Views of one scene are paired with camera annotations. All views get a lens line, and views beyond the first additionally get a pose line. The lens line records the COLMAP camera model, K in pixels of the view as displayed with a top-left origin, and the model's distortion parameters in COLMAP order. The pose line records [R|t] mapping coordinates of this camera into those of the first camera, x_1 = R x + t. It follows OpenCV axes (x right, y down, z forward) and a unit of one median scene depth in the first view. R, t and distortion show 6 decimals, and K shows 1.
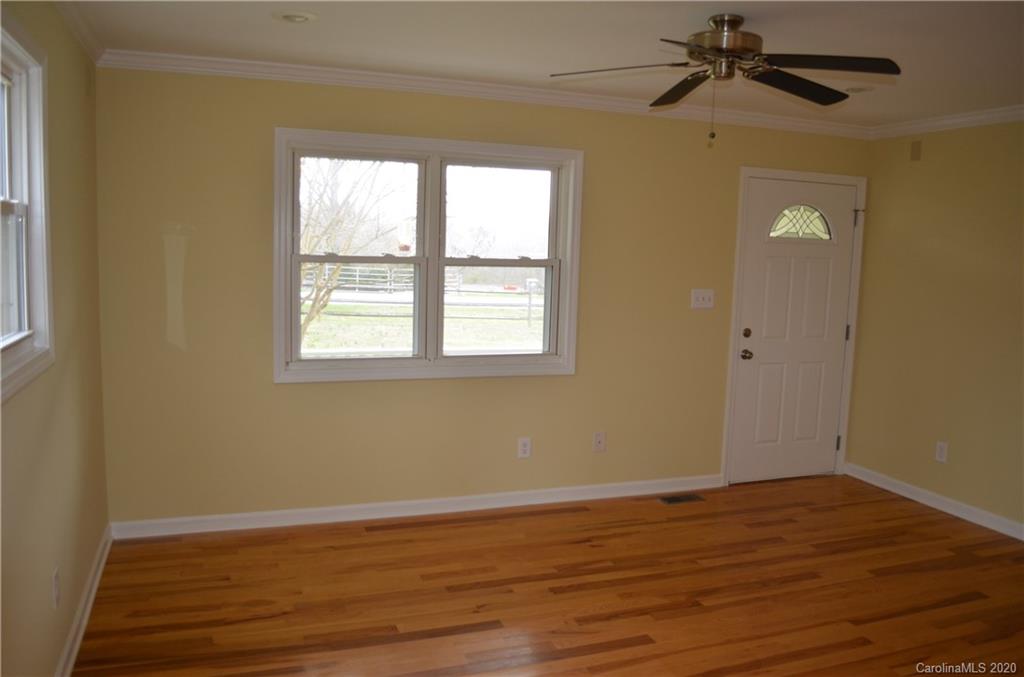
lens RADIAL K [[810.0, 0, 512.0], [0, 810.0, 338.5], [0, 0, 1]] dist [-0.079000, 0.006098]
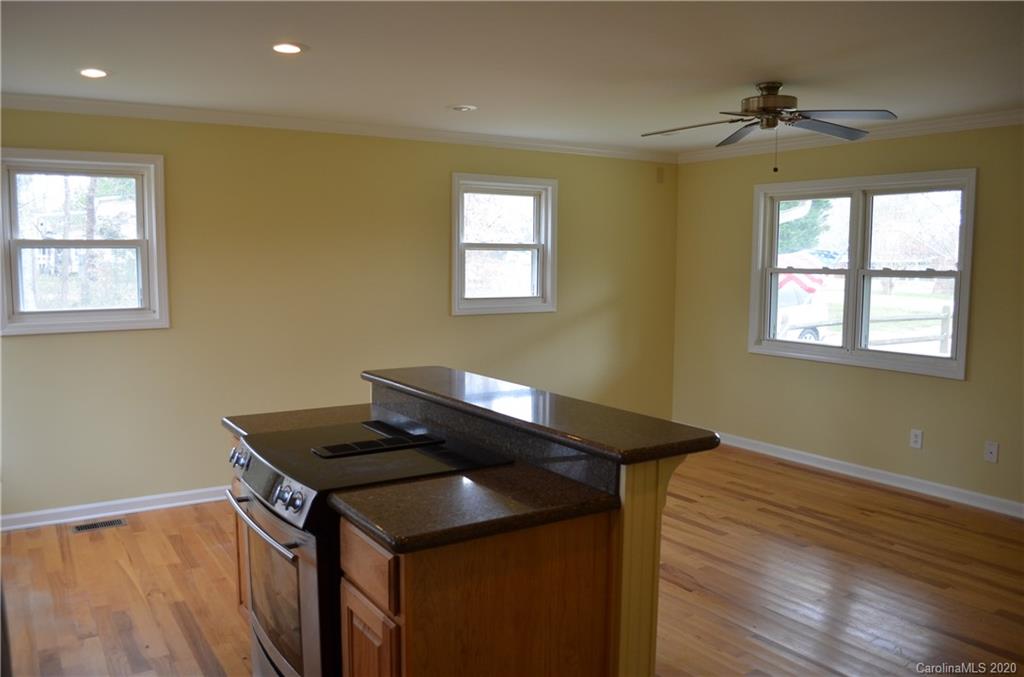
lens RADIAL K [[810.0, 0, 512.0], [0, 810.0, 338.5], [0, 0, 1]] dist [-0.079000, 0.006098]
pose [[0.218398, 0.067224, -0.973542, 1.027093], [-0.111328, 0.992828, 0.043581, 0.012365], [0.969489, 0.098864, 0.224315, 0.211521]]
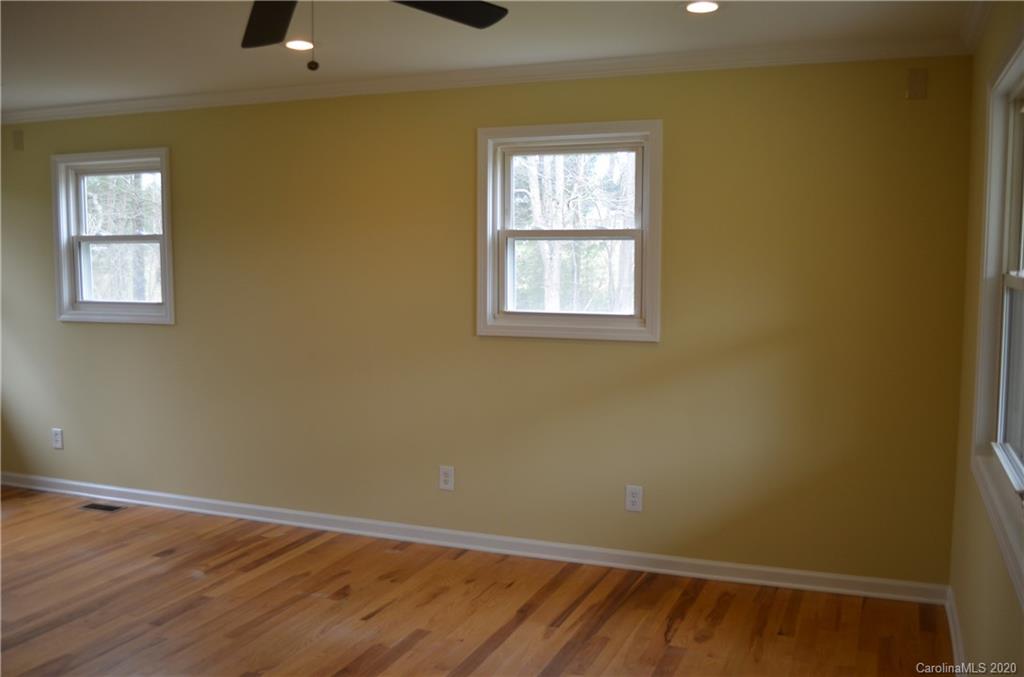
lens RADIAL K [[972.5, 0, 512.0], [0, 972.5, 338.5], [0, 0, 1]] dist [-0.065695, -0.004813]
pose [[-0.683236, 0.037862, -0.729215, 0.496751], [-0.103674, 0.983508, 0.148202, -0.119638], [0.722800, 0.176857, -0.668043, 1.173144]]
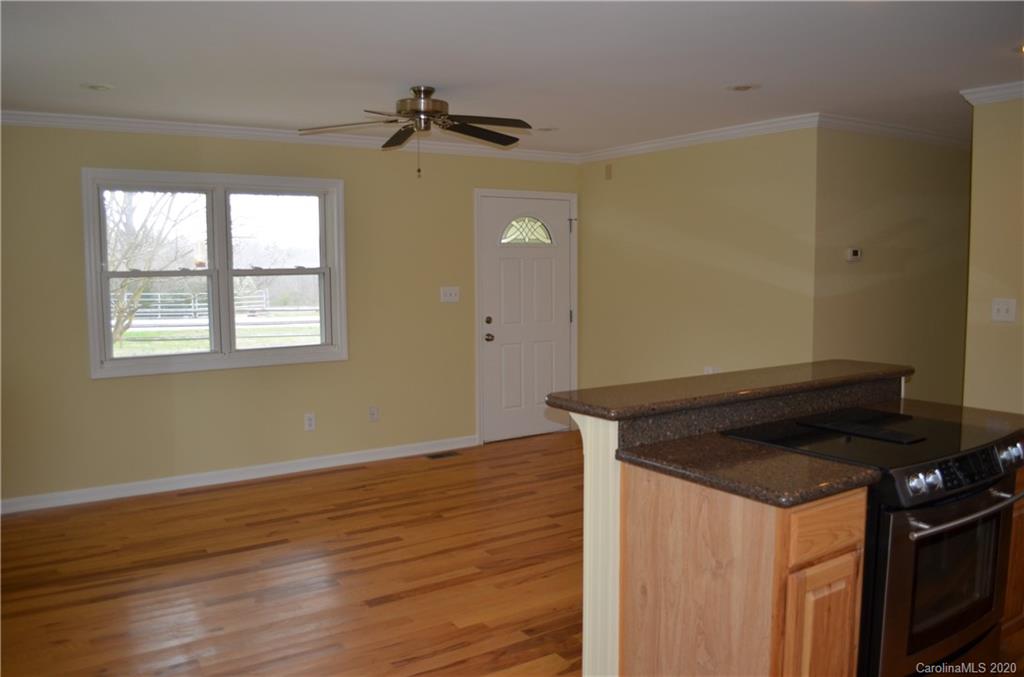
lens RADIAL K [[810.0, 0, 512.0], [0, 810.0, 338.5], [0, 0, 1]] dist [-0.079000, 0.006098]
pose [[0.973026, -0.058630, 0.223121, 0.052109], [0.063010, 0.997934, -0.012557, 0.046808], [-0.221924, 0.026278, 0.974710, -0.279236]]
